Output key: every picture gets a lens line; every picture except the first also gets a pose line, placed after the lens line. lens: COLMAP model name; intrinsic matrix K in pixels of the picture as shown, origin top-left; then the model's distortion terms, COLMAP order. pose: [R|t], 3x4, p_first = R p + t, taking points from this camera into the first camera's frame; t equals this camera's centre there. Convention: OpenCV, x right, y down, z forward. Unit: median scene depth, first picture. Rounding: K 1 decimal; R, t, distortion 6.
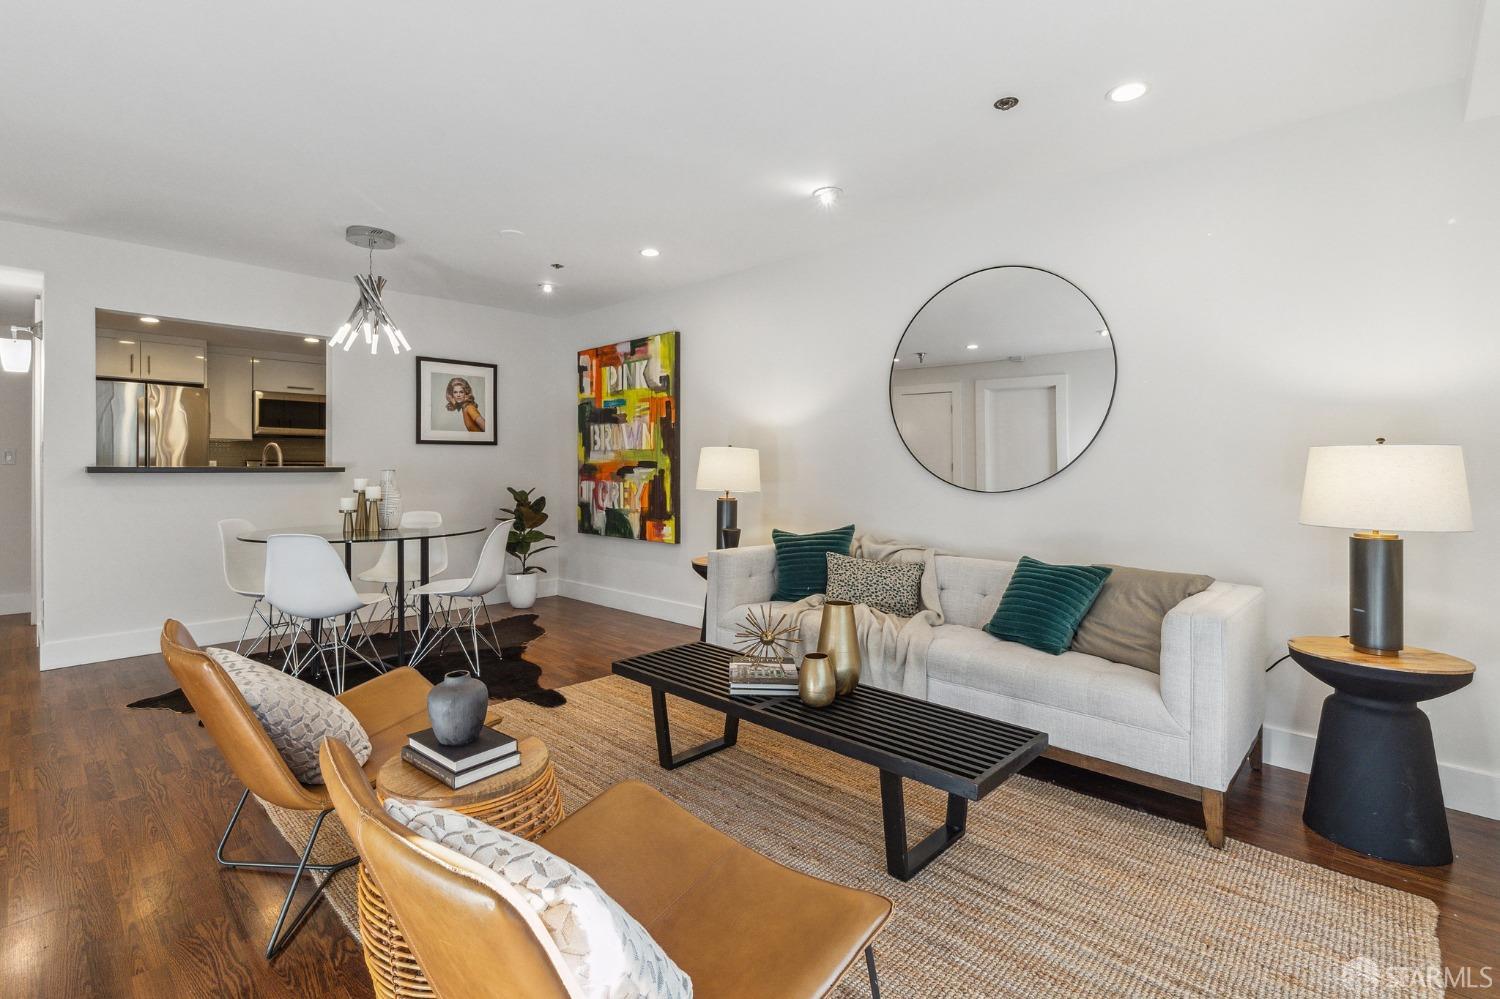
lens RADIAL K [[685.7, 0, 706.2], [0, 685.7, 470.8], [0, 0, 1]] dist [0.001166, 0.000717]
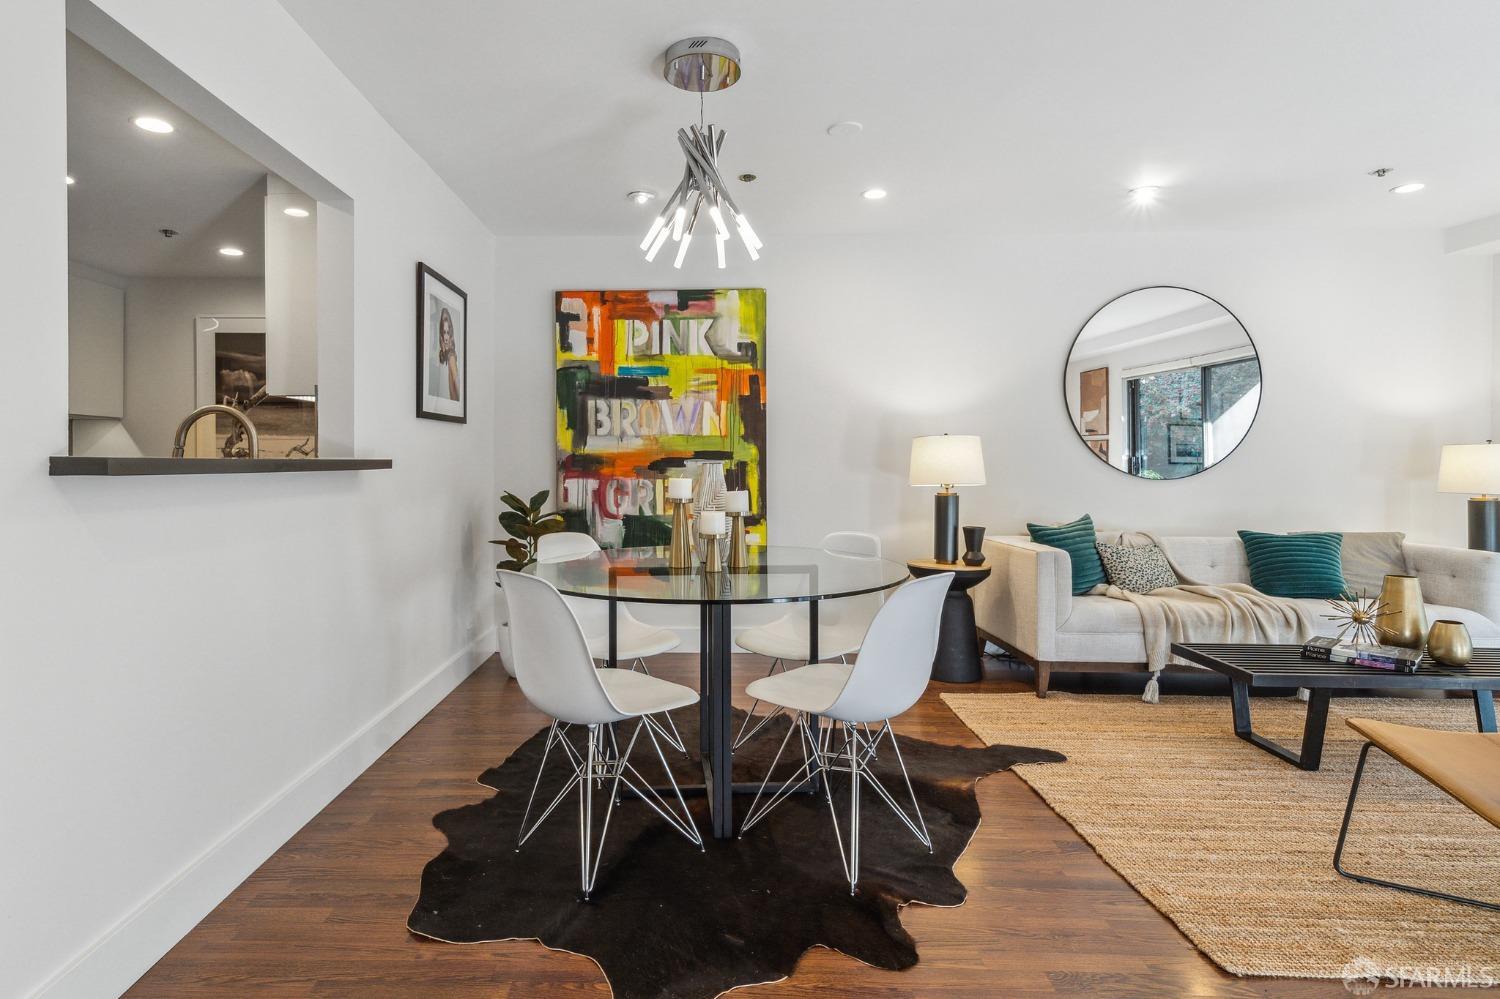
lens RADIAL K [[775.4, 0, 669.2], [0, 775.4, 463.3], [0, 0, 1]] dist [0.003422, 0.000290]
pose [[0.732158, -0.004872, 0.681118, -0.683271], [0.005105, 0.999986, 0.001666, -0.001794], [-0.681116, 0.002257, 0.732172, 0.379941]]
